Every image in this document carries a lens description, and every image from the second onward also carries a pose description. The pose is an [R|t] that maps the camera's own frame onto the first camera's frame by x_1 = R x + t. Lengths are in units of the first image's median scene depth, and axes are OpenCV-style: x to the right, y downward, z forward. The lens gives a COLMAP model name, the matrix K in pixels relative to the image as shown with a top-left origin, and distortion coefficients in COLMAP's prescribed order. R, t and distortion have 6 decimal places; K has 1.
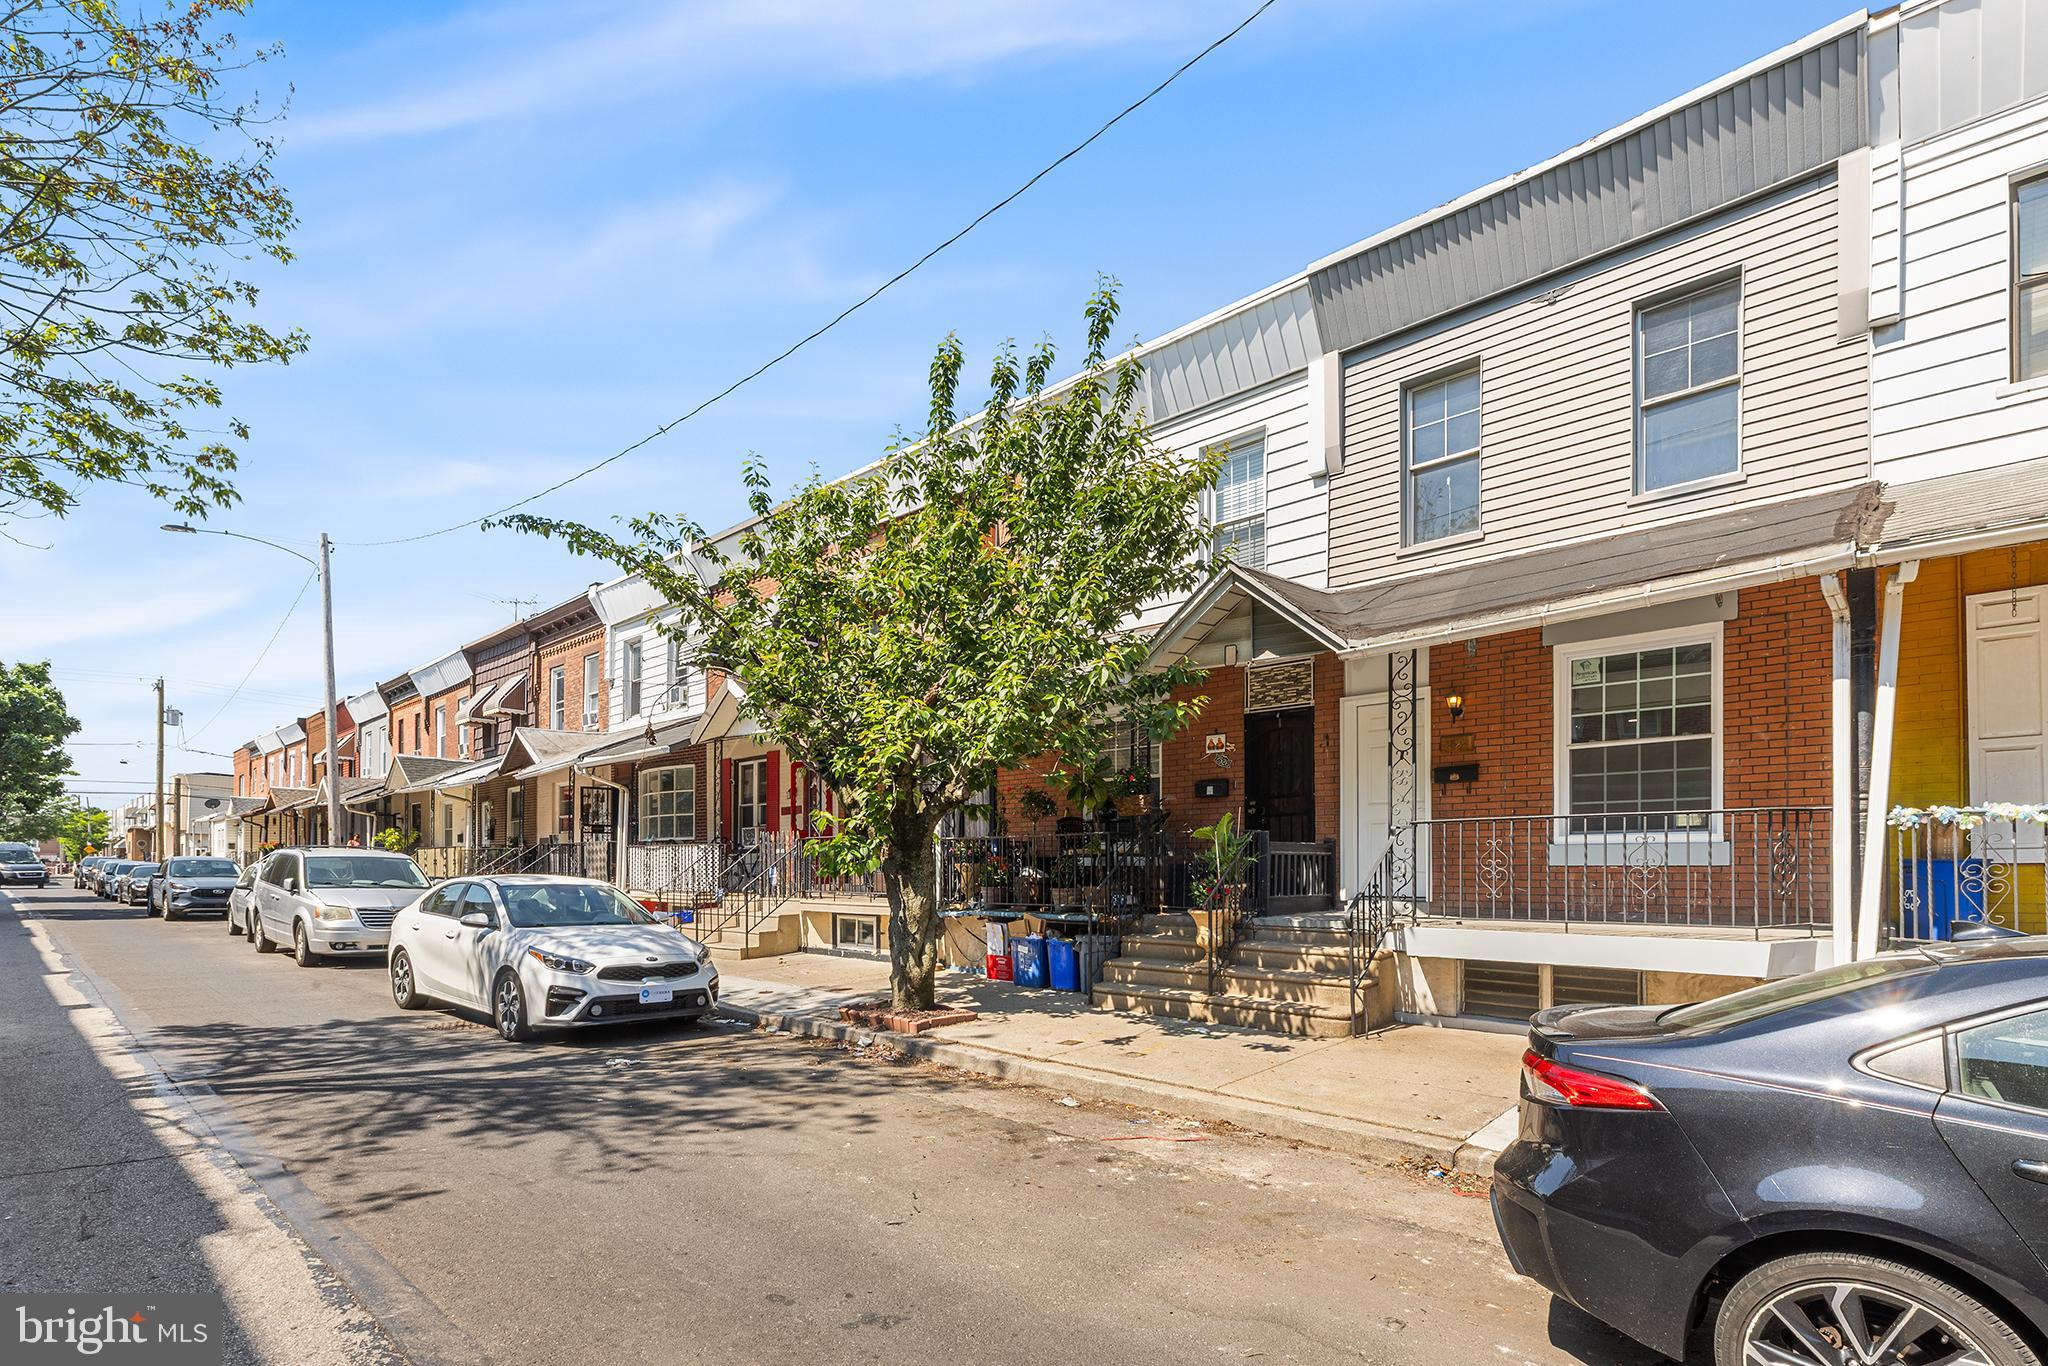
lens RADIAL K [[924.6, 0, 1020.8], [0, 924.6, 678.4], [0, 0, 1]] dist [0.007950, -0.001409]
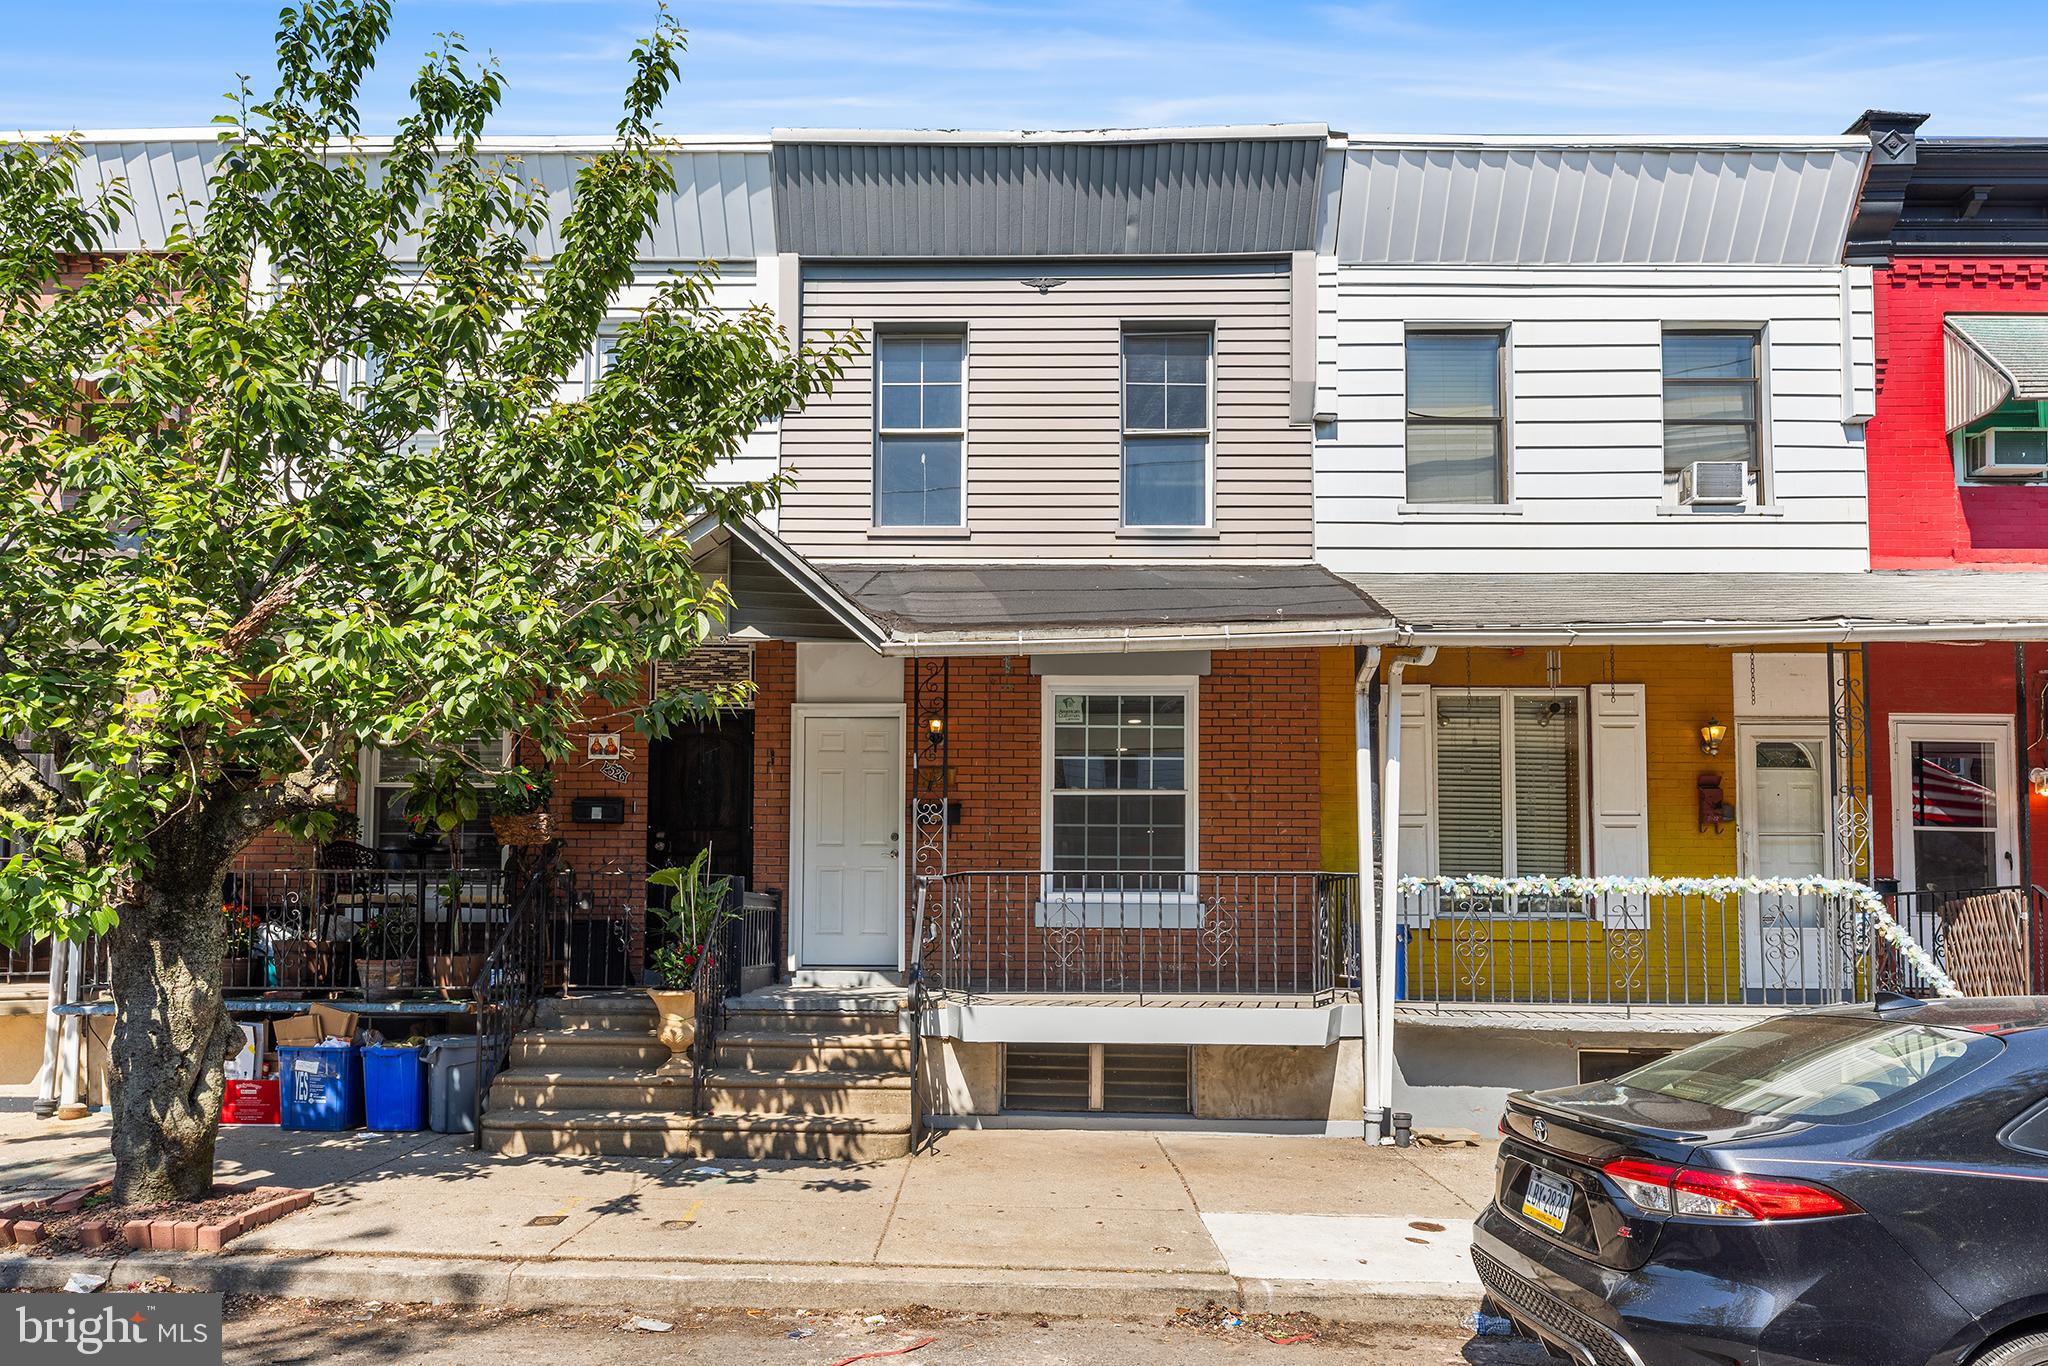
lens RADIAL K [[1202.3, 0, 1024.1], [0, 1202.3, 690.2], [0, 0, 1]] dist [0.006531, 0.003052]
pose [[0.754133, 0.133672, 0.642974, -0.201928], [-0.140360, 0.989250, -0.041036, 0.033609], [-0.641547, -0.059301, 0.764788, 0.176234]]
